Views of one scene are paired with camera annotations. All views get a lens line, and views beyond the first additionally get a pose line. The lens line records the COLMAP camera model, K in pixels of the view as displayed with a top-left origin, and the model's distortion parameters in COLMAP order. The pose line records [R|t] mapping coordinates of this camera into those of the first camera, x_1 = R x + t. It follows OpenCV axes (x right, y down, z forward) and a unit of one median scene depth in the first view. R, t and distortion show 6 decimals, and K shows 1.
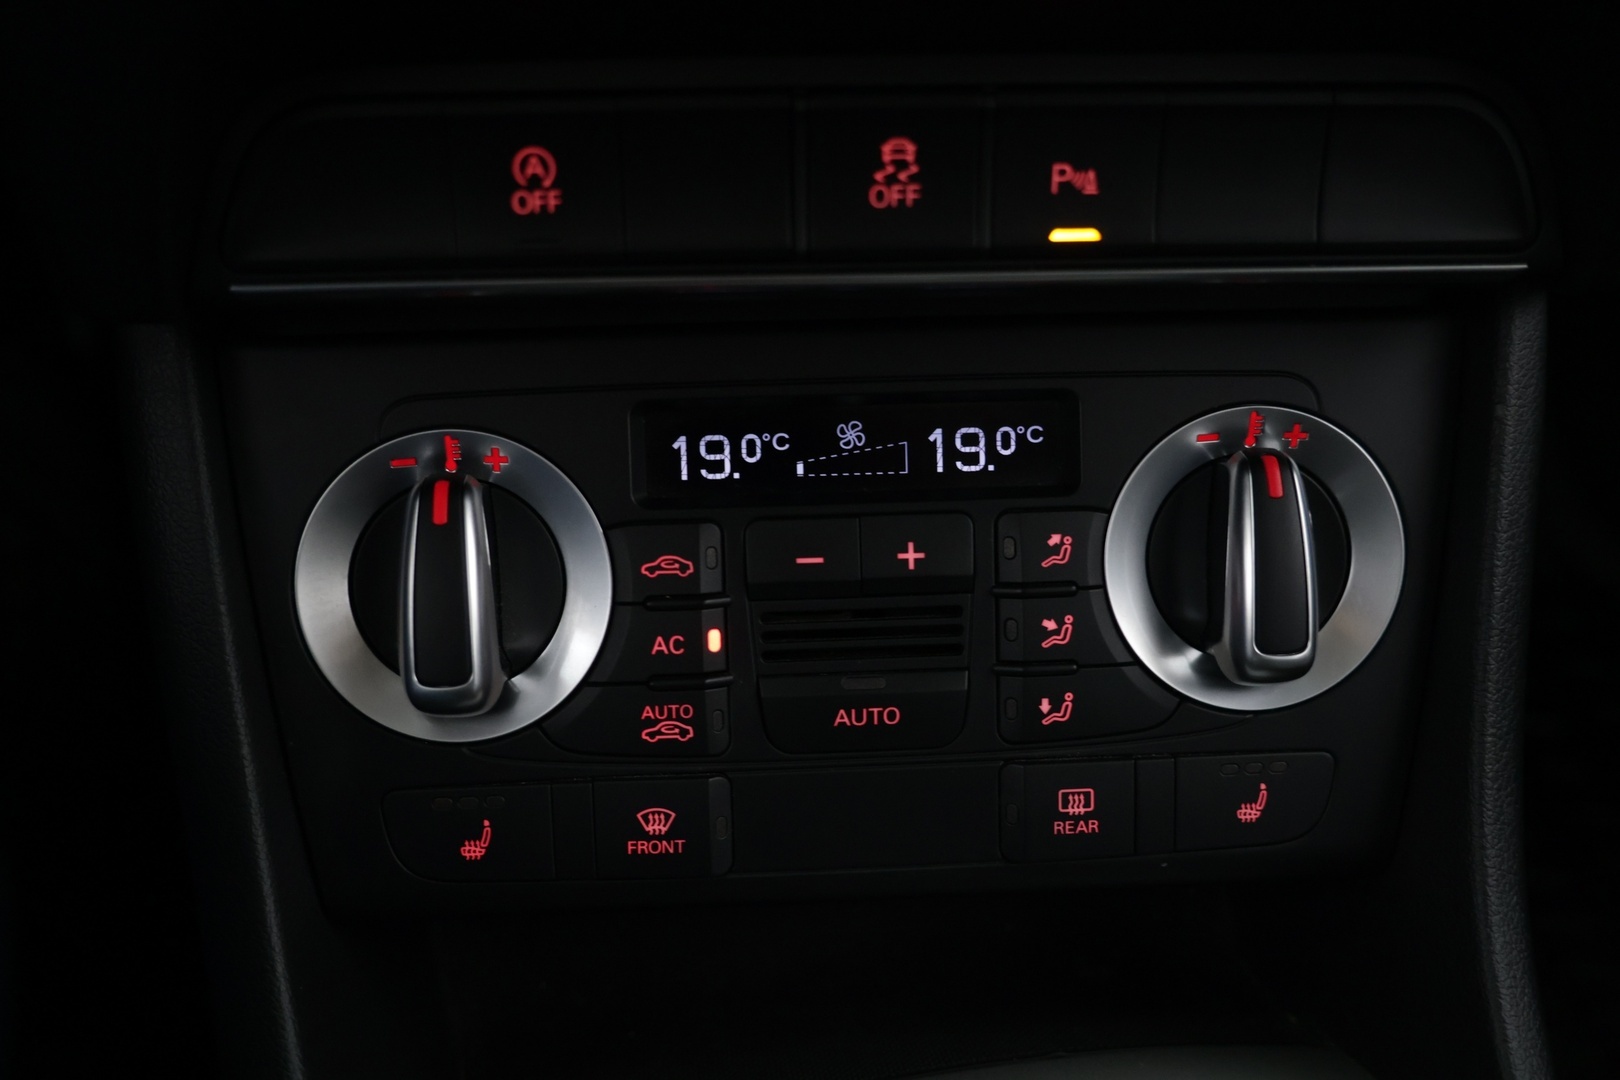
lens RADIAL K [[1528.5, 0, 804.7], [0, 1528.5, 539.6], [0, 0, 1]] dist [-0.028088, 0.000000]
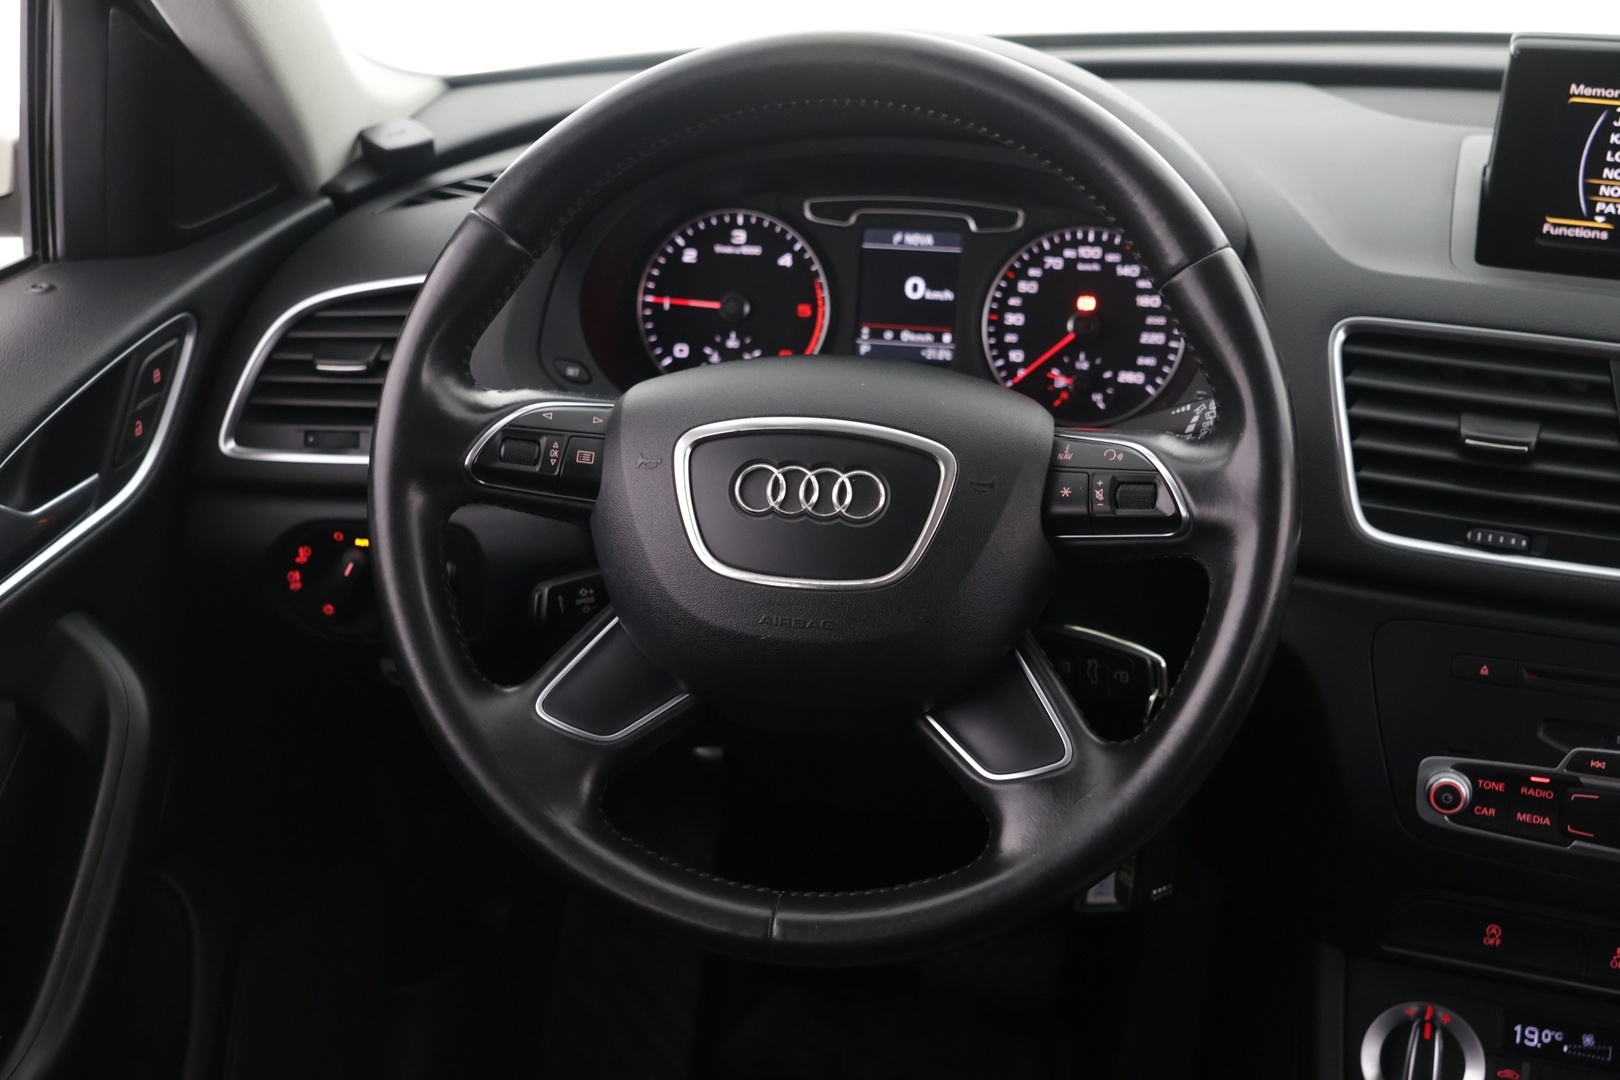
lens RADIAL K [[1902.0, 0, 797.0], [0, 1902.0, 522.2], [0, 0, 1]] dist [0.001291, 0.000000]
pose [[0.929545, 0.140185, -0.341019, -0.244061], [-0.223051, 0.950266, -0.217356, 0.099729], [0.293588, 0.278106, 0.914583, -2.637427]]
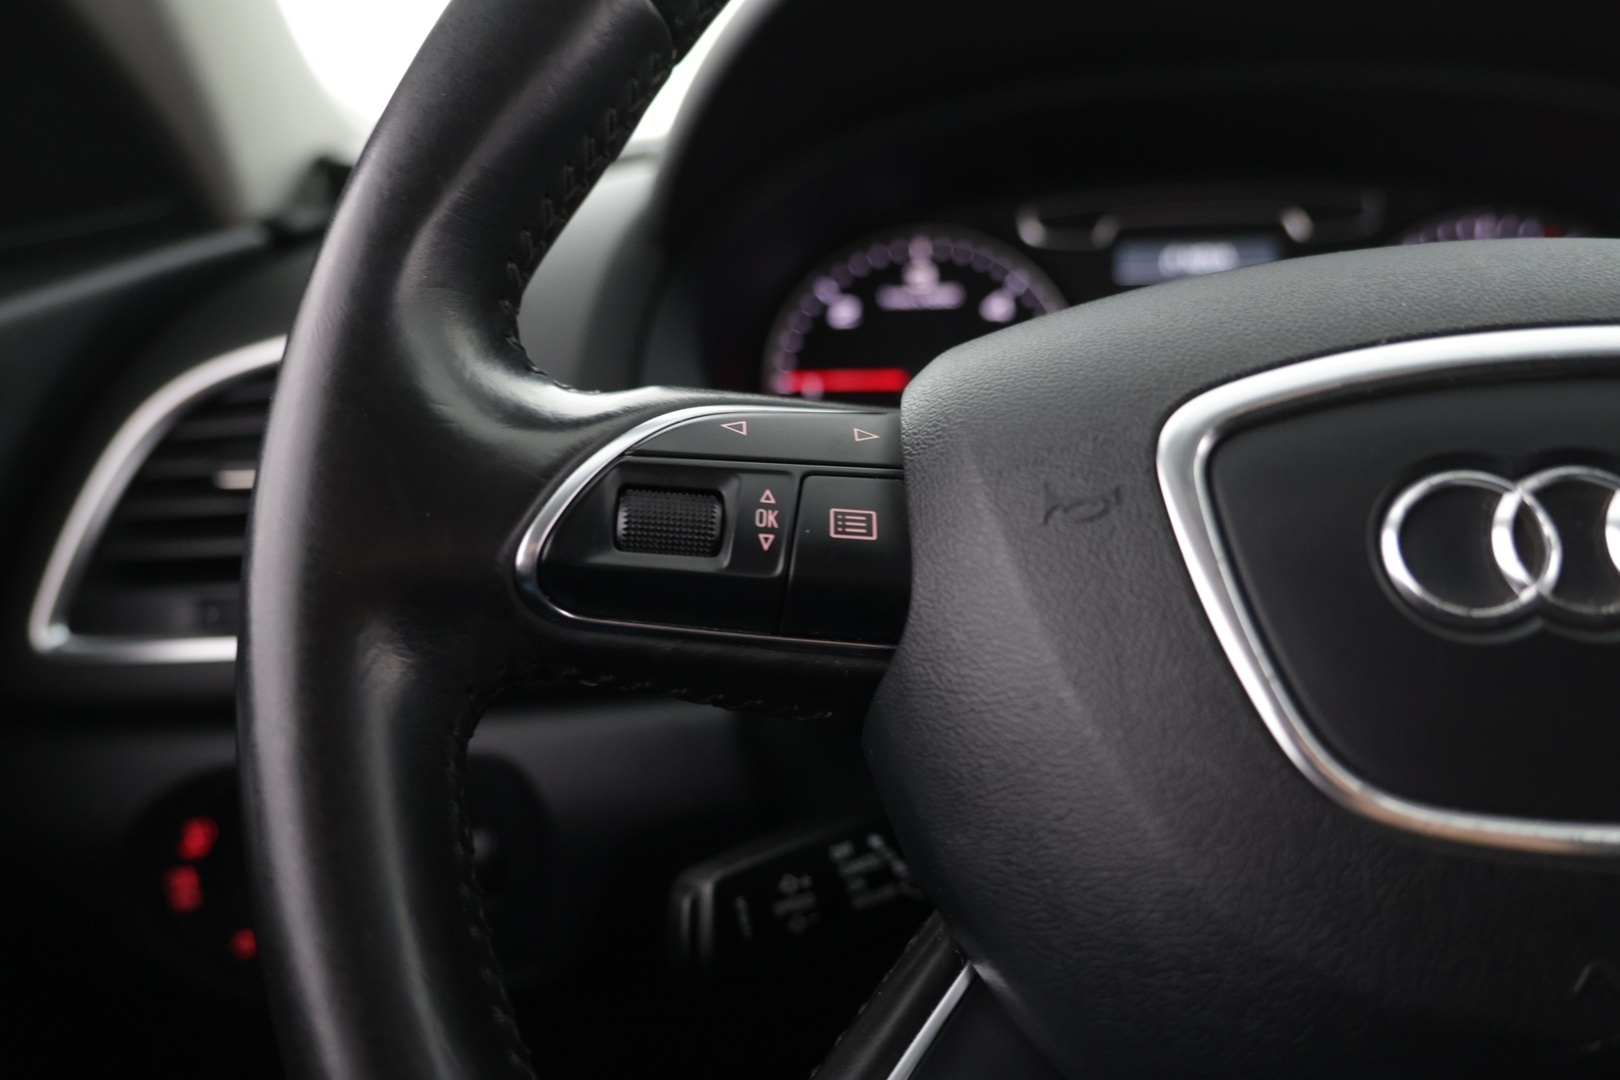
lens RADIAL K [[1371.7, 0, 802.3], [0, 1371.7, 507.0], [0, 0, 1]] dist [-0.043154, 0.053585]
pose [[0.951675, 0.017784, -0.306591, -1.327636], [-0.144191, 0.907319, -0.394945, -0.255348], [0.271152, 0.420067, 0.866037, -0.795991]]
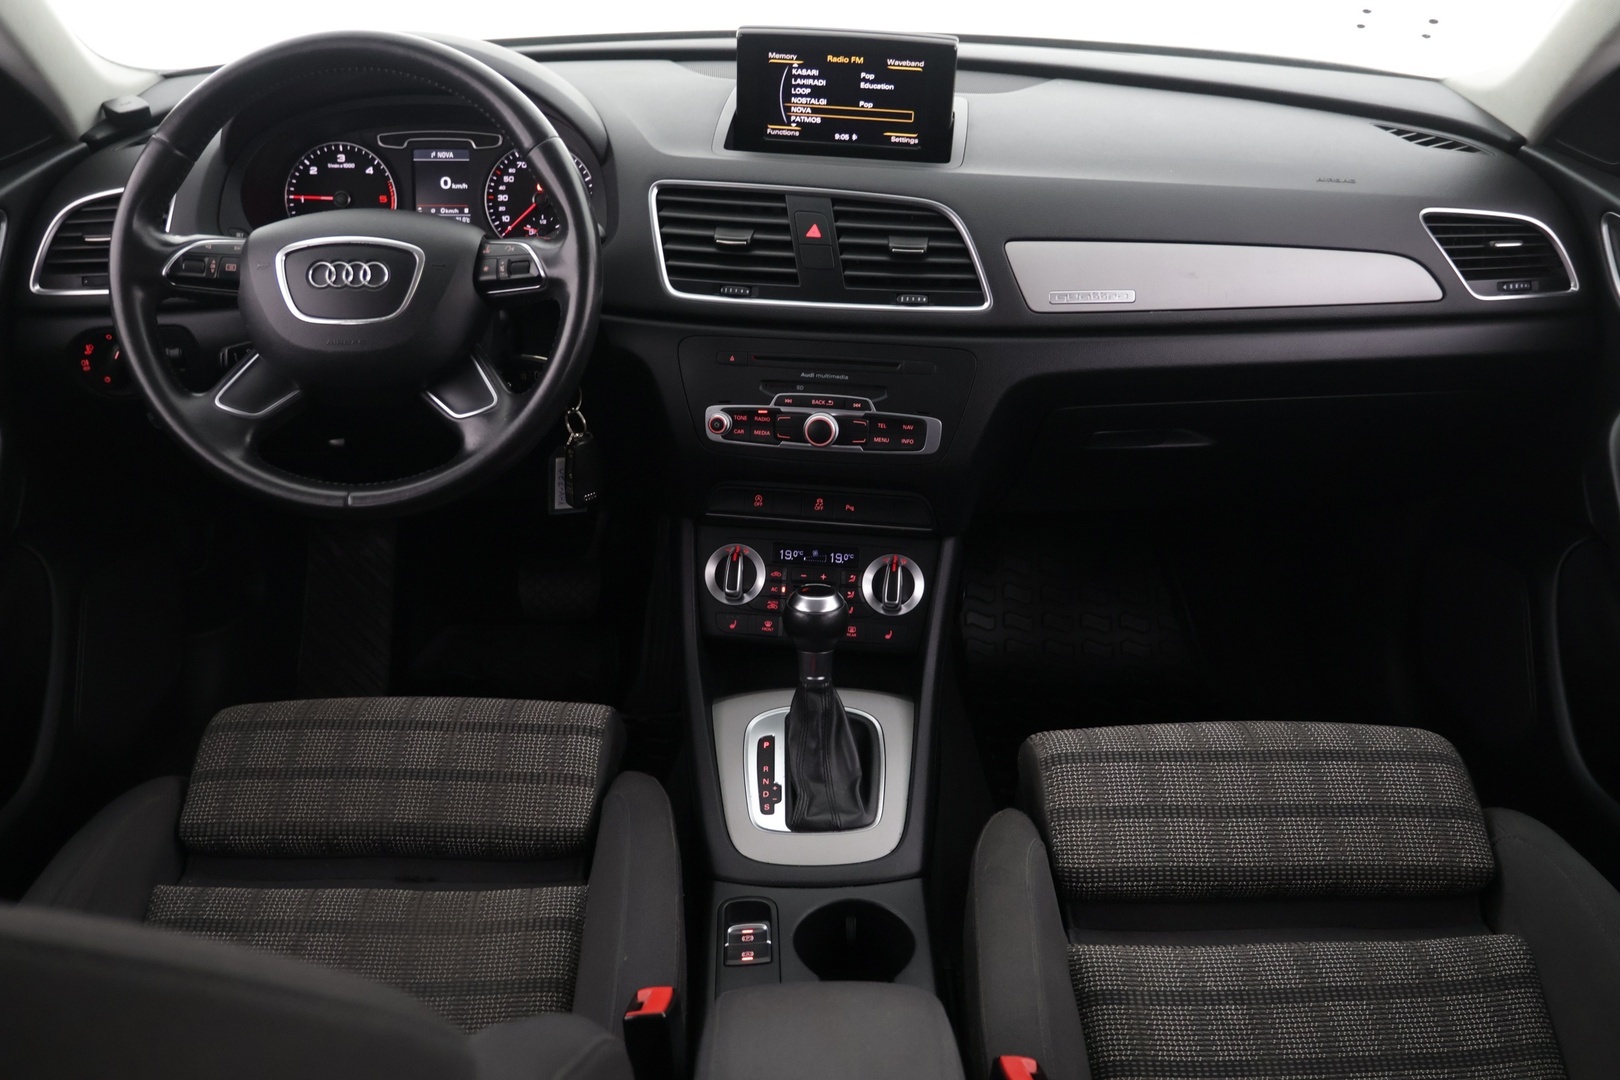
lens RADIAL K [[1371.7, 0, 804.8], [0, 1371.7, 523.9], [0, 0, 1]] dist [-0.043154, 0.053585]
pose [[0.982846, 0.086759, -0.162746, 0.738101], [-0.114840, 0.978387, -0.171964, 0.631956], [0.144309, 0.187704, 0.971567, -3.486656]]
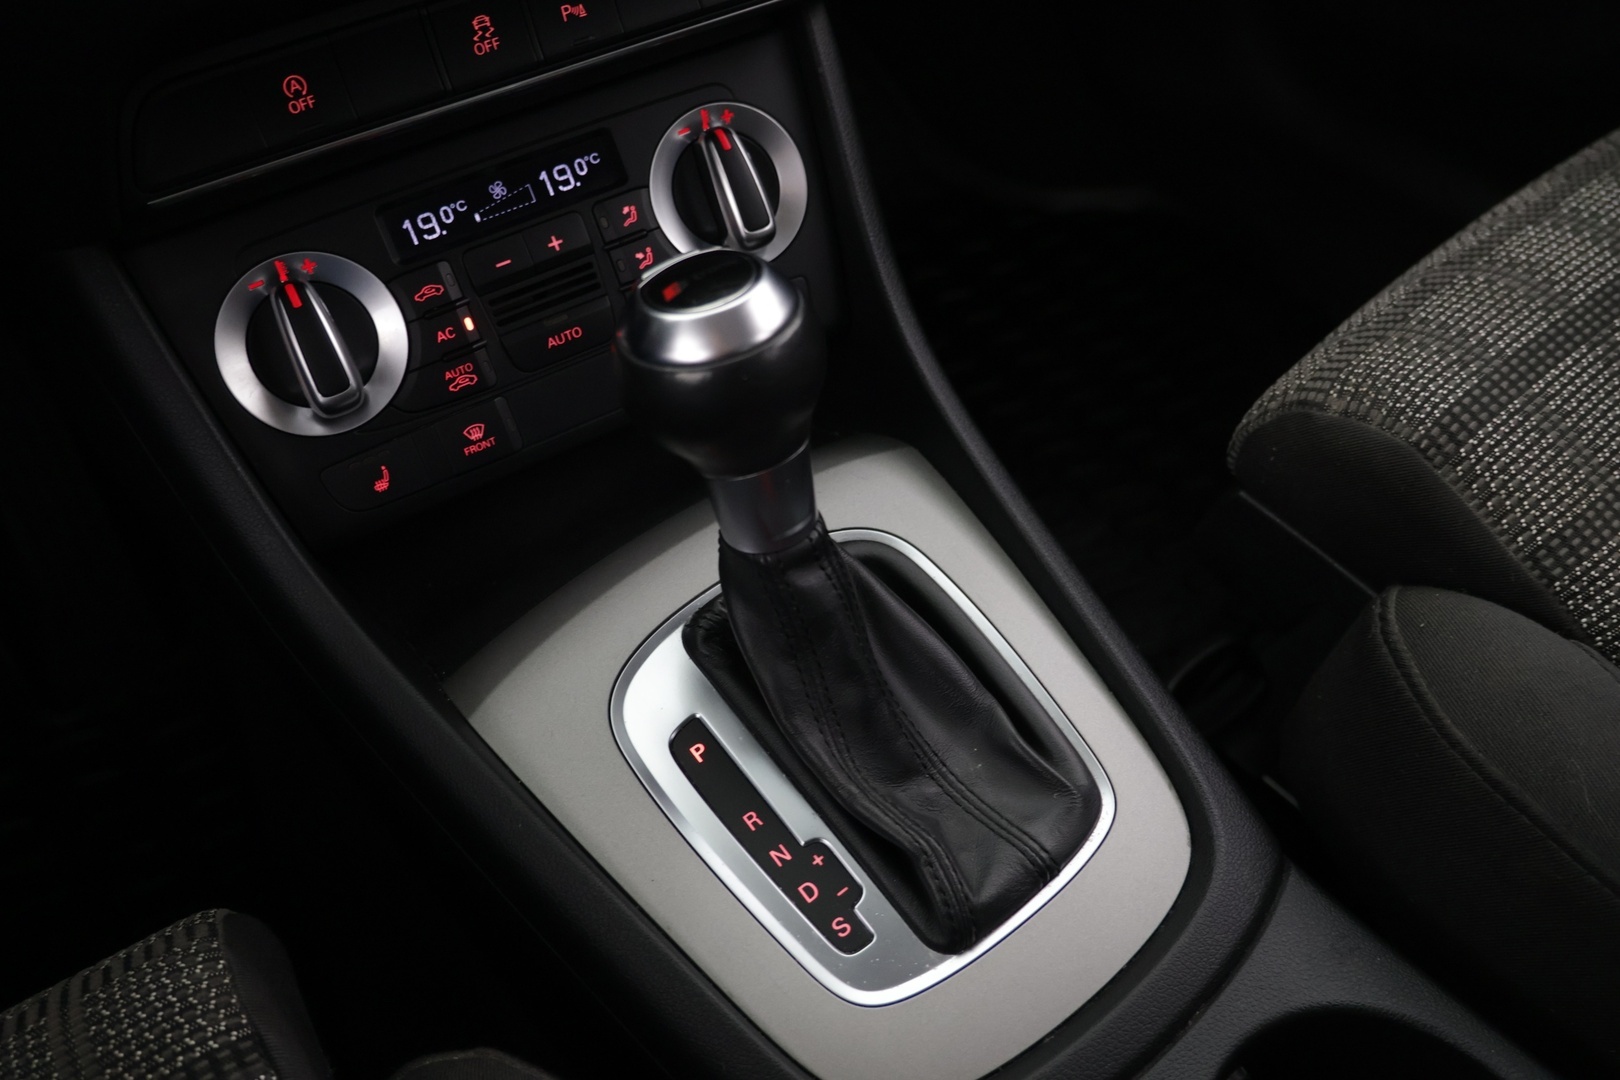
lens RADIAL K [[1371.7, 0, 804.6], [0, 1371.7, 539.1], [0, 0, 1]] dist [-0.043154, 0.053585]
pose [[0.892660, -0.370706, 0.256389, -0.210833], [0.329983, 0.924974, 0.188506, 0.126283], [-0.307033, -0.083668, 0.948014, -0.648327]]
